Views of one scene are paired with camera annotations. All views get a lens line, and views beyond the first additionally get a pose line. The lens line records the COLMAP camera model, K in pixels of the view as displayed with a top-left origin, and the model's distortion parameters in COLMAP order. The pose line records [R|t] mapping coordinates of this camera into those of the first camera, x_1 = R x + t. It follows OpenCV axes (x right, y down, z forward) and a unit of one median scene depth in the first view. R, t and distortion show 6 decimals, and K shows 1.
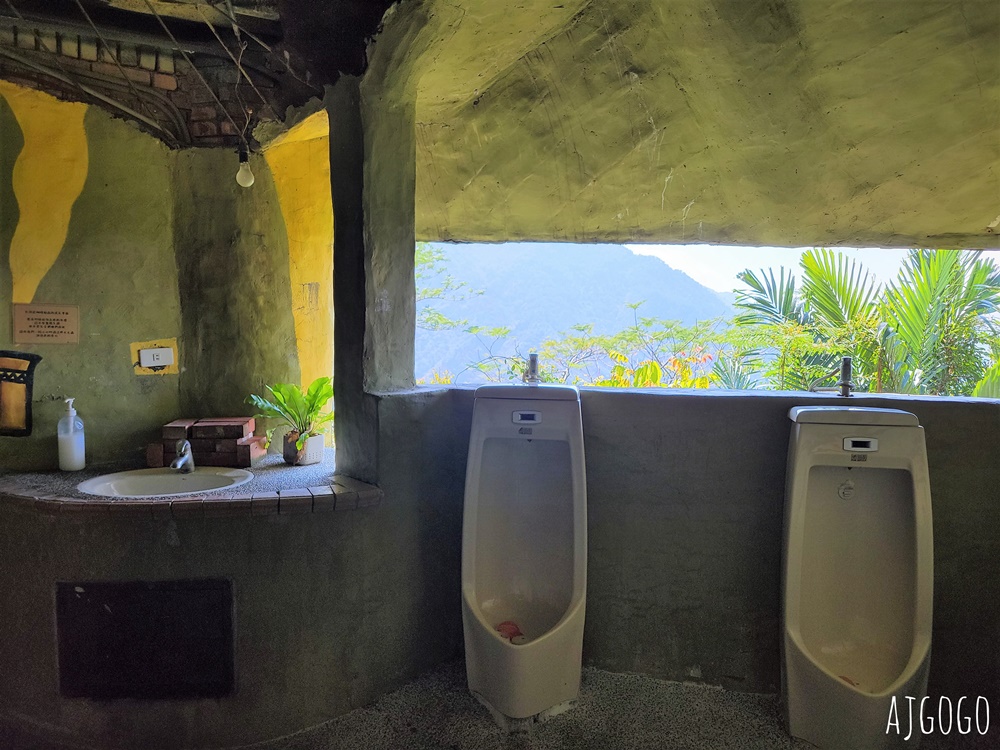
lens RADIAL K [[808.2, 0, 500.0], [0, 808.2, 375.0], [0, 0, 1]] dist [0.014754, -0.006289]
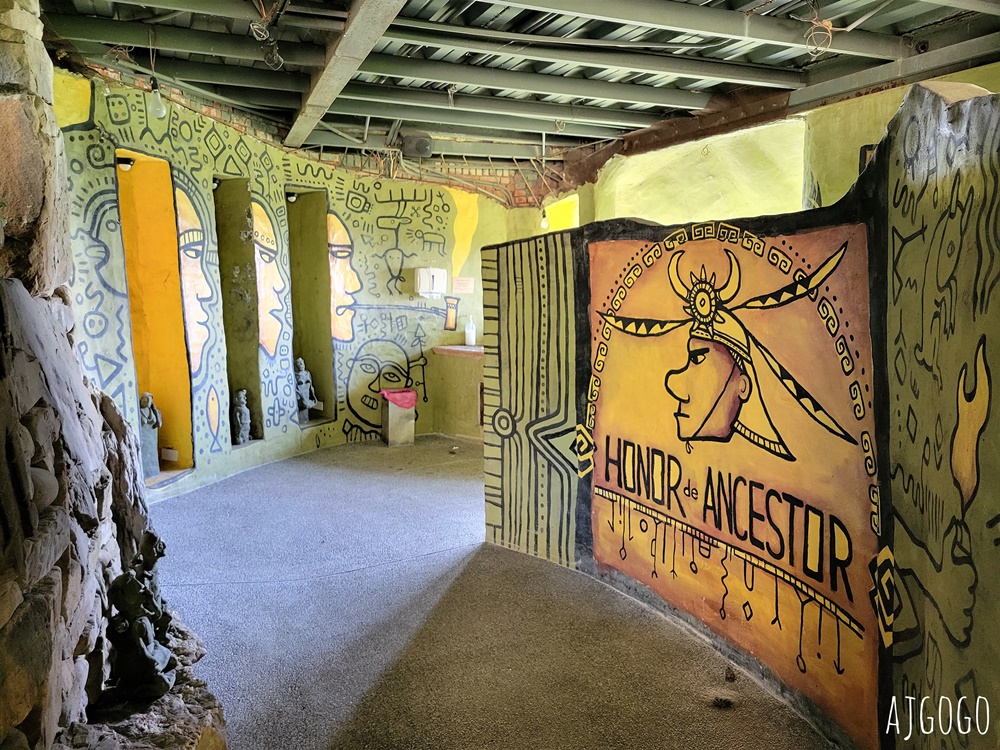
lens RADIAL K [[808.2, 0, 500.0], [0, 808.2, 375.0], [0, 0, 1]] dist [0.014754, -0.006289]
pose [[0.985498, 0.014298, -0.169082, -0.029010], [-0.005617, 0.998646, 0.051708, 0.079267], [0.169593, -0.050008, 0.984245, -1.375144]]
